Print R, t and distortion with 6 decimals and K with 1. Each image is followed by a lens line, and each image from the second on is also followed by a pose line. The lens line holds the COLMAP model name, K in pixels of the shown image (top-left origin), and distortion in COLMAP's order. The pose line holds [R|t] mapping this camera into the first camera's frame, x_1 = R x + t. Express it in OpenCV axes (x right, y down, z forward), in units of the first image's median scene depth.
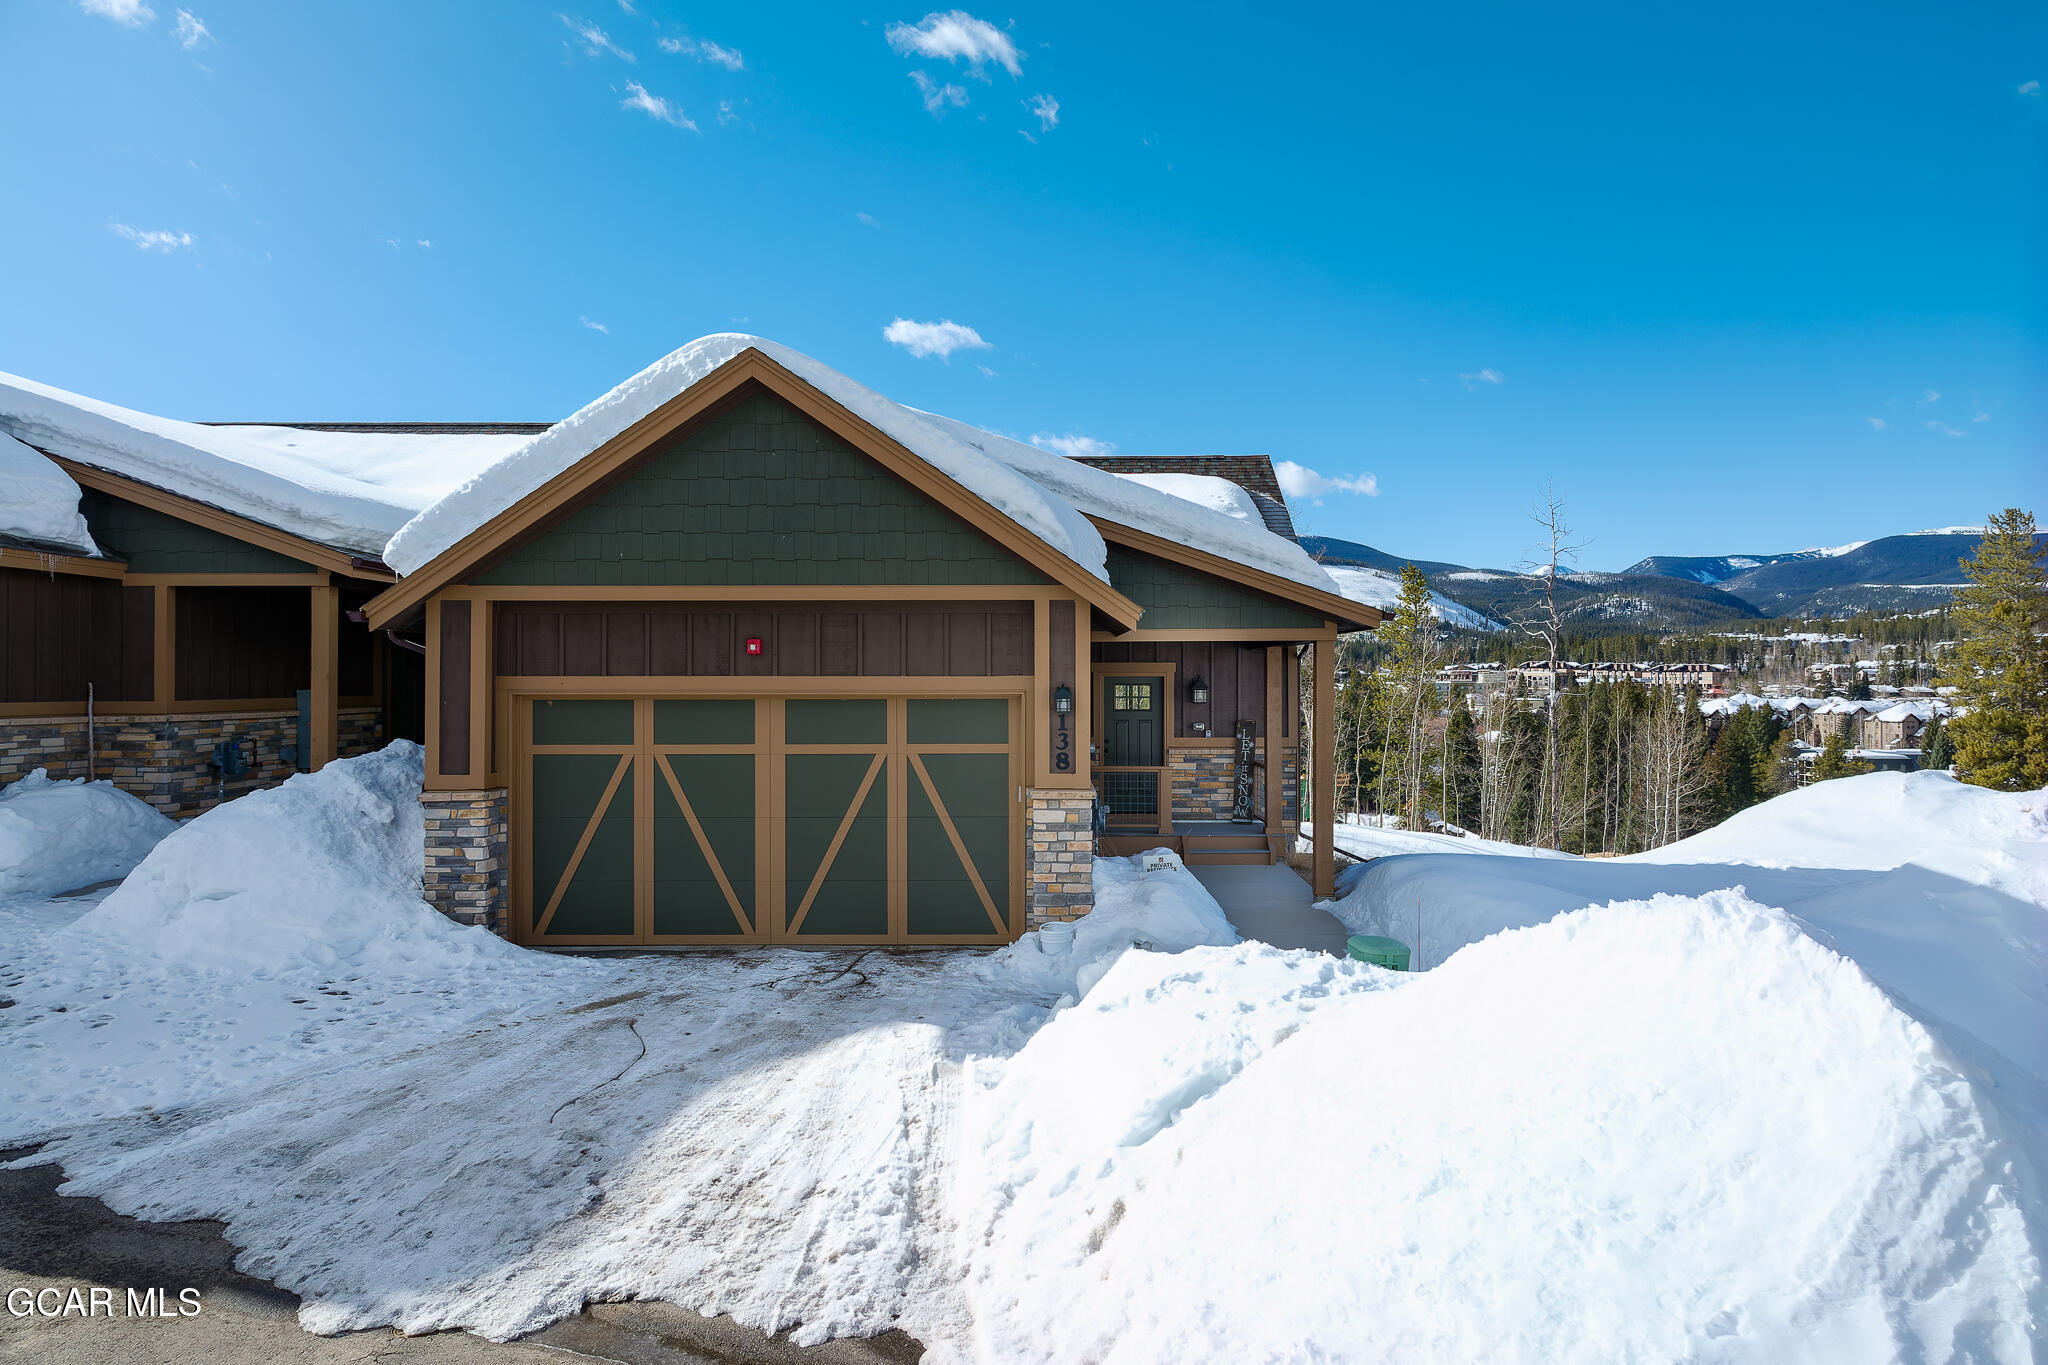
lens RADIAL K [[1370.2, 0, 1059.4], [0, 1370.2, 679.5], [0, 0, 1]] dist [0.000961, -0.000344]
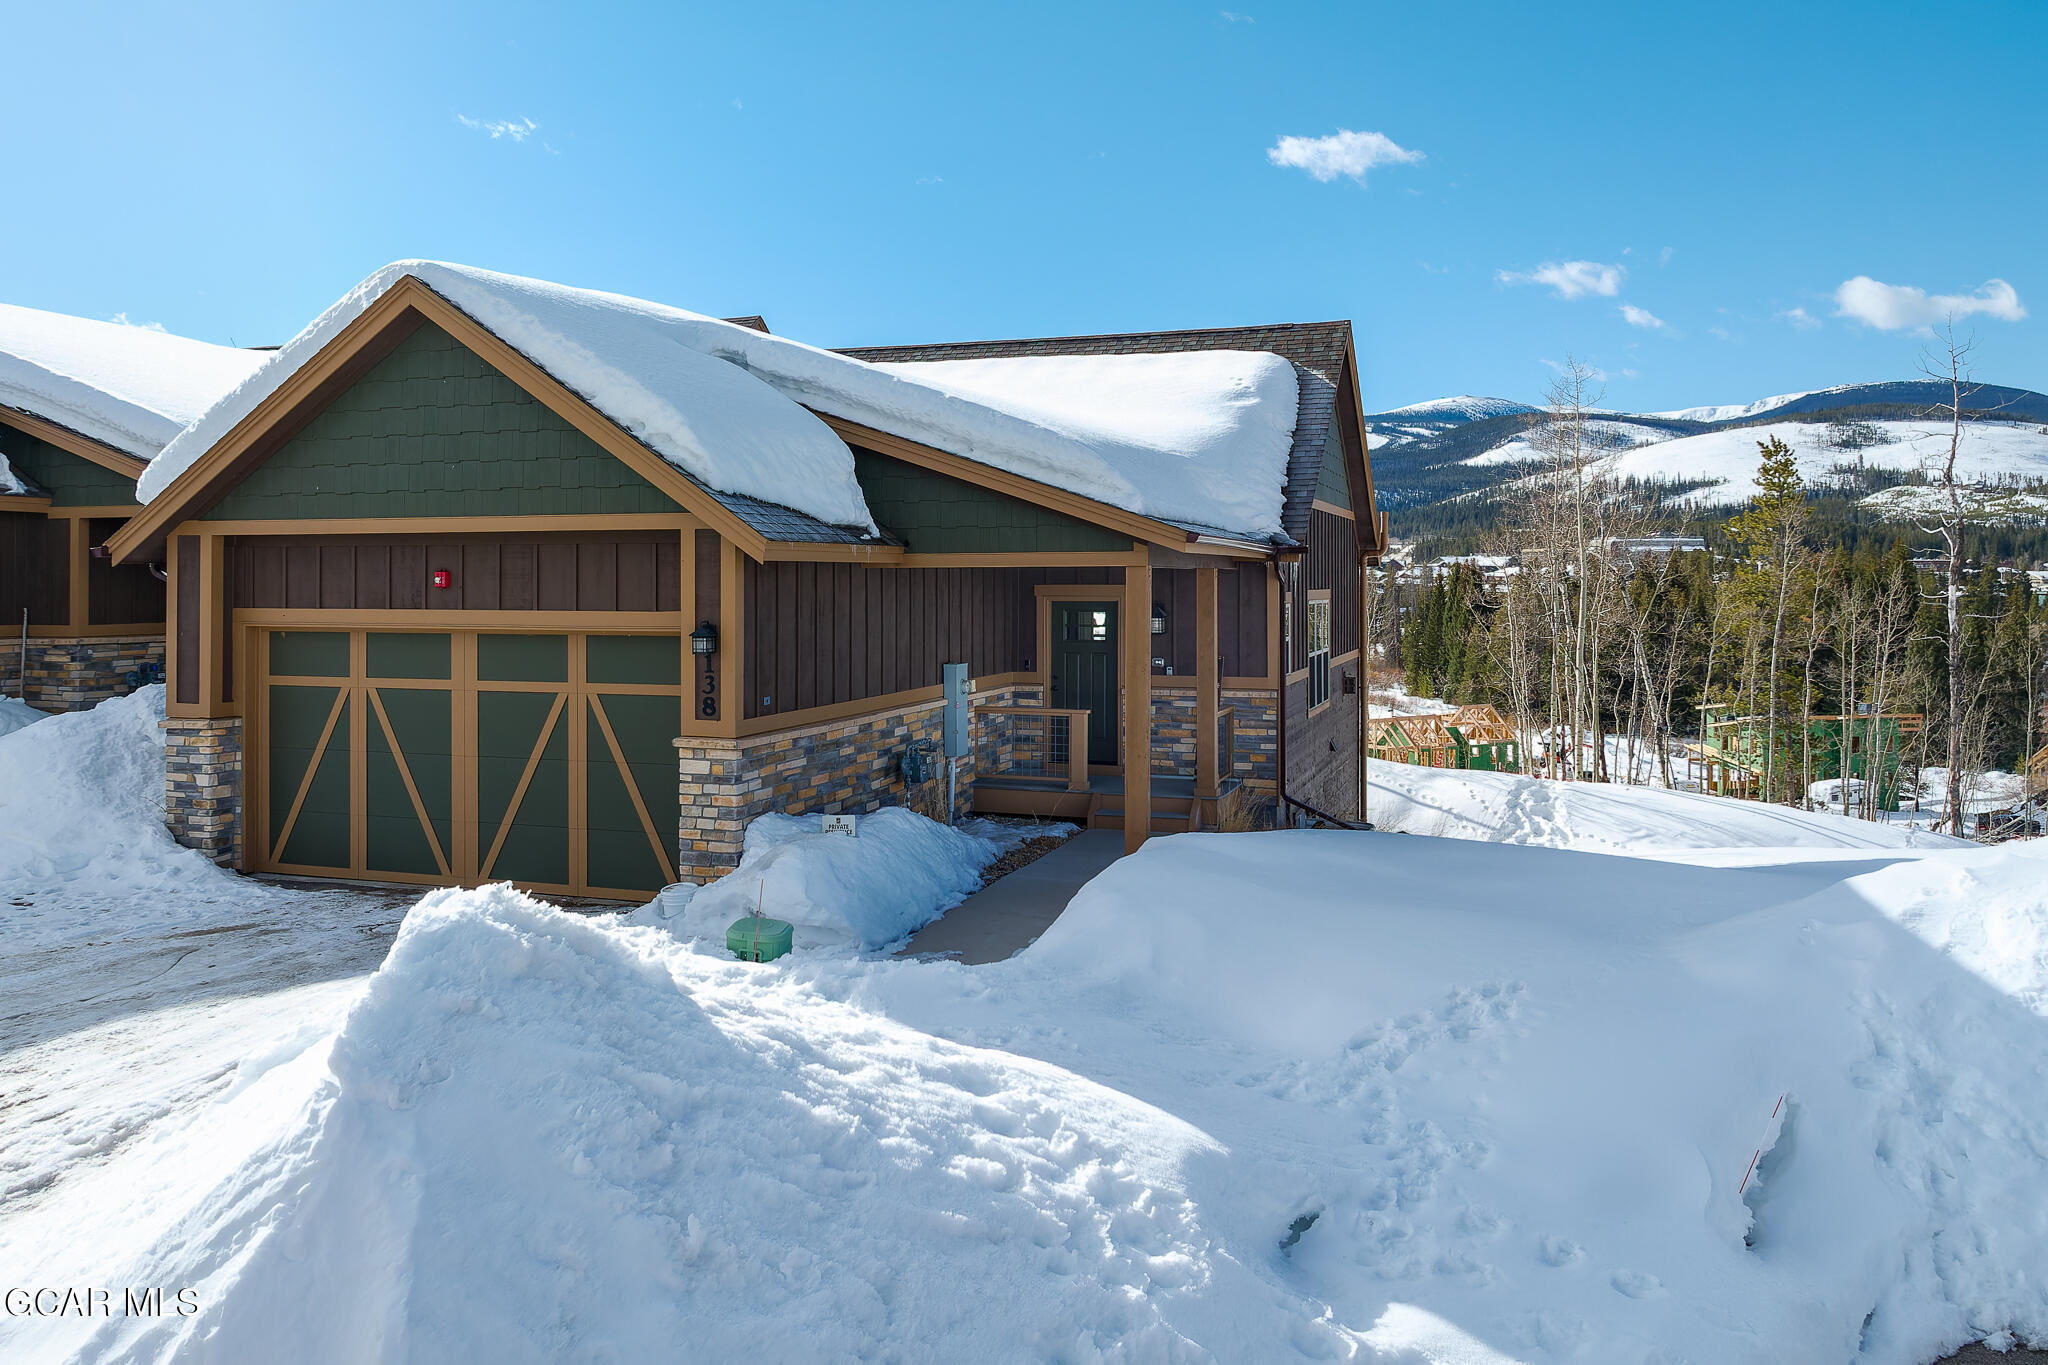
lens RADIAL K [[1630.3, 0, 895.3], [0, 1630.3, 593.6], [0, 0, 1]] dist [0.000241, -0.003045]
pose [[0.936000, 0.002881, -0.351989, 0.484160], [-0.000619, 0.999978, 0.006539, -0.021762], [0.352000, -0.005902, 0.935981, 0.031902]]
